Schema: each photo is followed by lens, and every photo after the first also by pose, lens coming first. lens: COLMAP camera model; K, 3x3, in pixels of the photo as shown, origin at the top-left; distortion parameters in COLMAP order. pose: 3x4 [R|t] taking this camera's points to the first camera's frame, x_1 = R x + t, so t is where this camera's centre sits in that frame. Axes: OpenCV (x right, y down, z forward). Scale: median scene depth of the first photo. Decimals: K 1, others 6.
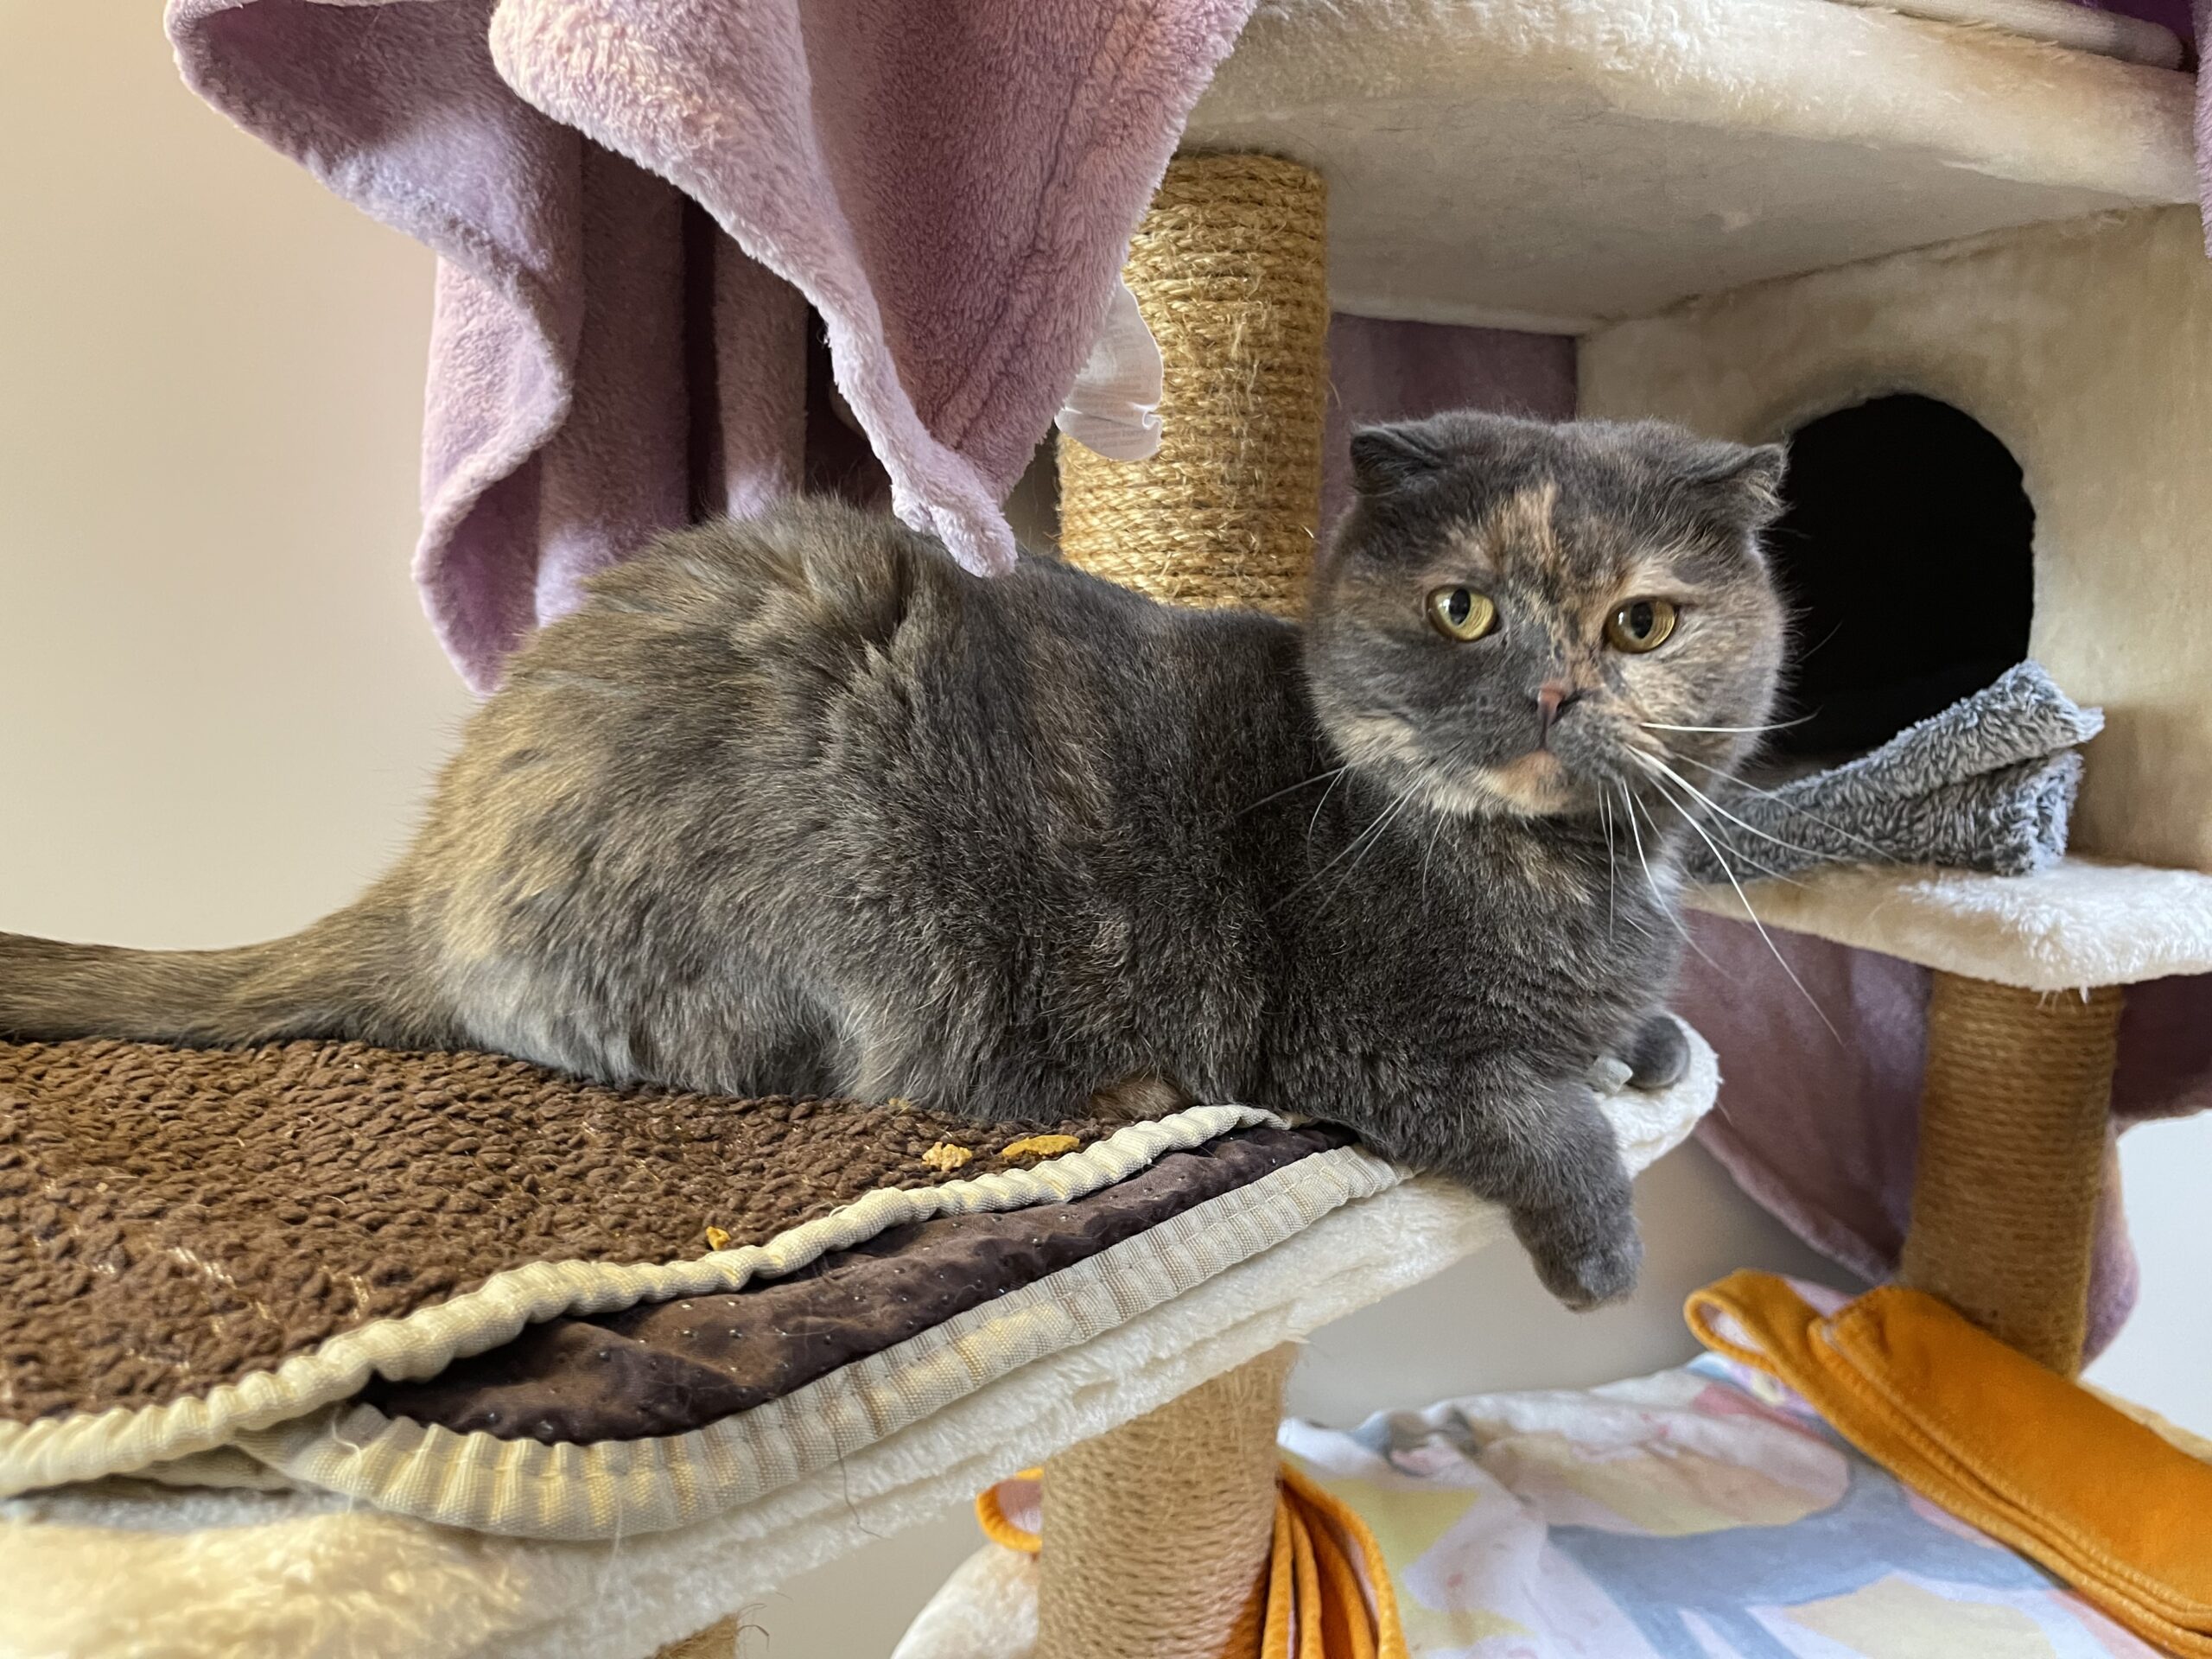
lens RADIAL K [[1641.7, 0, 1083.7], [0, 1641.7, 818.3], [0, 0, 1]] dist [0.041258, -0.095487]
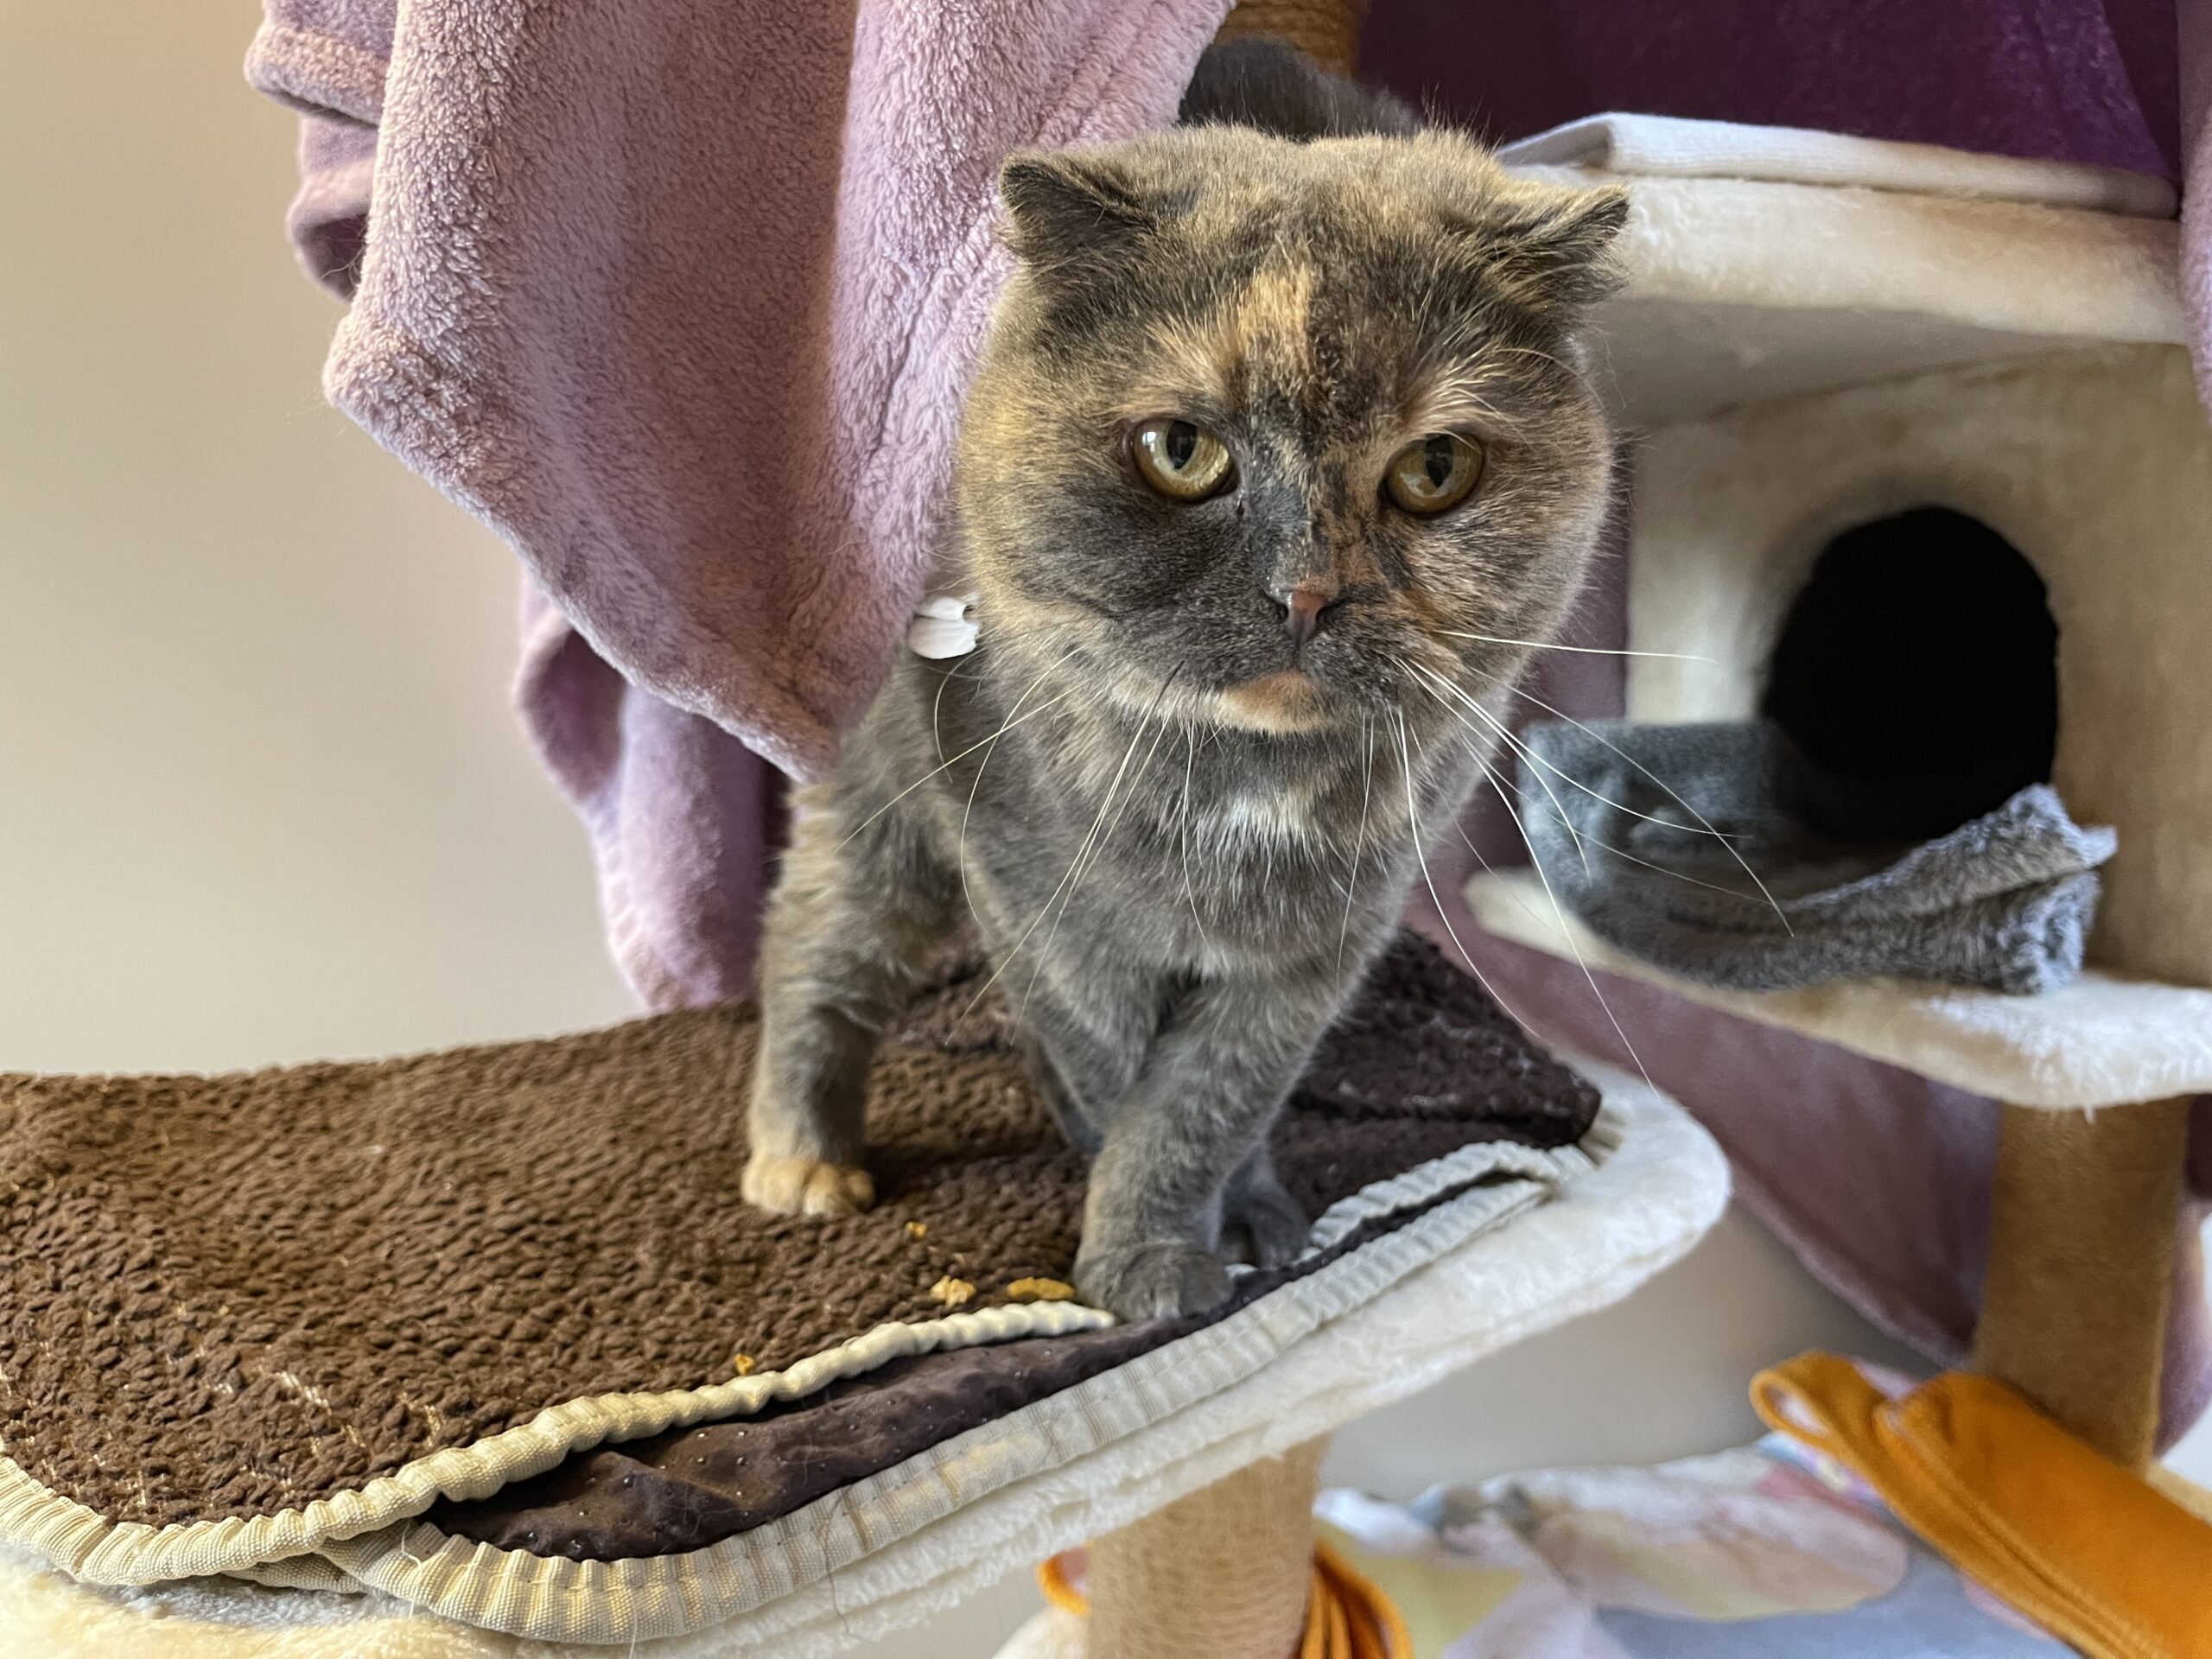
lens RADIAL K [[1641.7, 0, 1069.8], [0, 1641.7, 832.1], [0, 0, 1]] dist [0.041258, -0.095487]
pose [[0.997166, -0.001606, -0.075215, 0.051647], [0.000574, 0.999905, -0.013737, -0.055893], [0.075230, 0.013655, 0.997073, -0.072754]]
